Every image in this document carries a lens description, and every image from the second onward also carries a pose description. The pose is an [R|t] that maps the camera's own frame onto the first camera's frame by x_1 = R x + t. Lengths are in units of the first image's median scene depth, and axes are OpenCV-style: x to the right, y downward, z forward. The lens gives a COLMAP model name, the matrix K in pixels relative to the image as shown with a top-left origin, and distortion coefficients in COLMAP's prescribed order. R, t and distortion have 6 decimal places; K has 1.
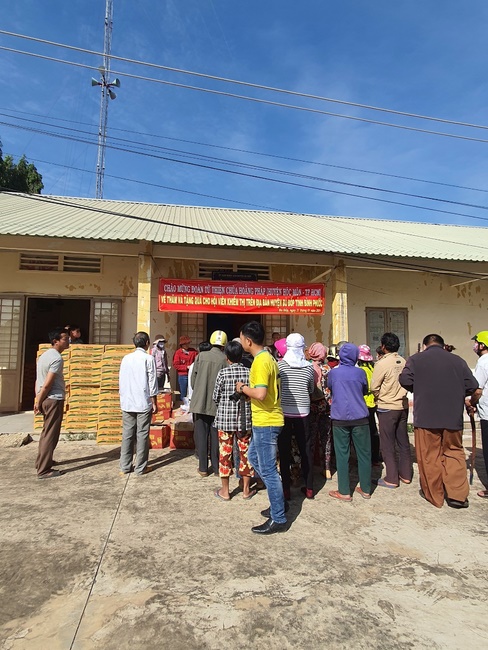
lens RADIAL K [[345.9, 0, 238.6], [0, 345.9, 326.1], [0, 0, 1]] dist [0.005696, 0.000136]
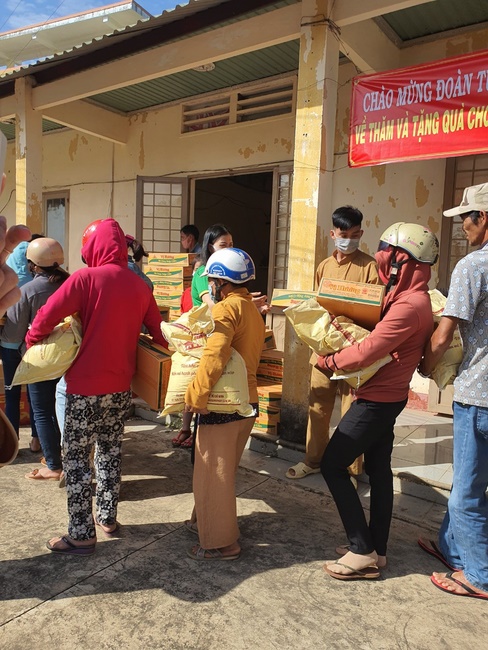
lens RADIAL K [[507.7, 0, 238.3], [0, 507.7, 325.8], [0, 0, 1]] dist [-0.005097, 0.040903]
pose [[0.689669, 0.087403, -0.718830, 0.113798], [0.023131, 0.989523, 0.142509, 0.049307], [0.723755, -0.114911, 0.680422, 0.463582]]
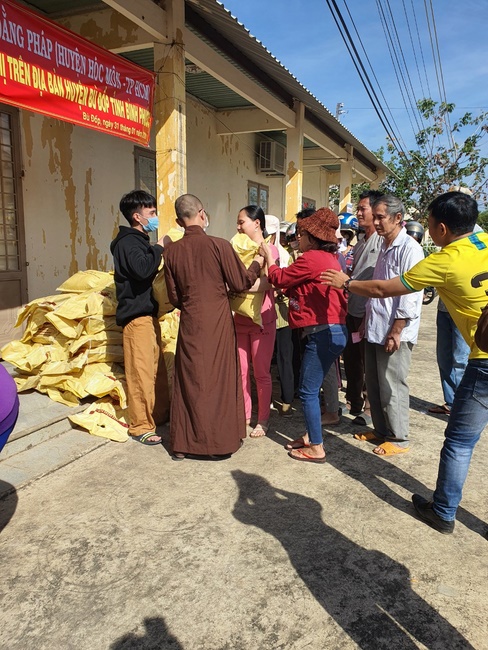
lens RADIAL K [[505.8, 0, 250.6], [0, 505.8, 323.2], [0, 0, 1]] dist [0.003287, 0.031429]
pose [[0.549704, -0.120795, 0.826579, -0.278527], [-0.086115, 0.976024, 0.199904, 0.051409], [-0.830909, -0.181070, 0.526122, 0.503936]]
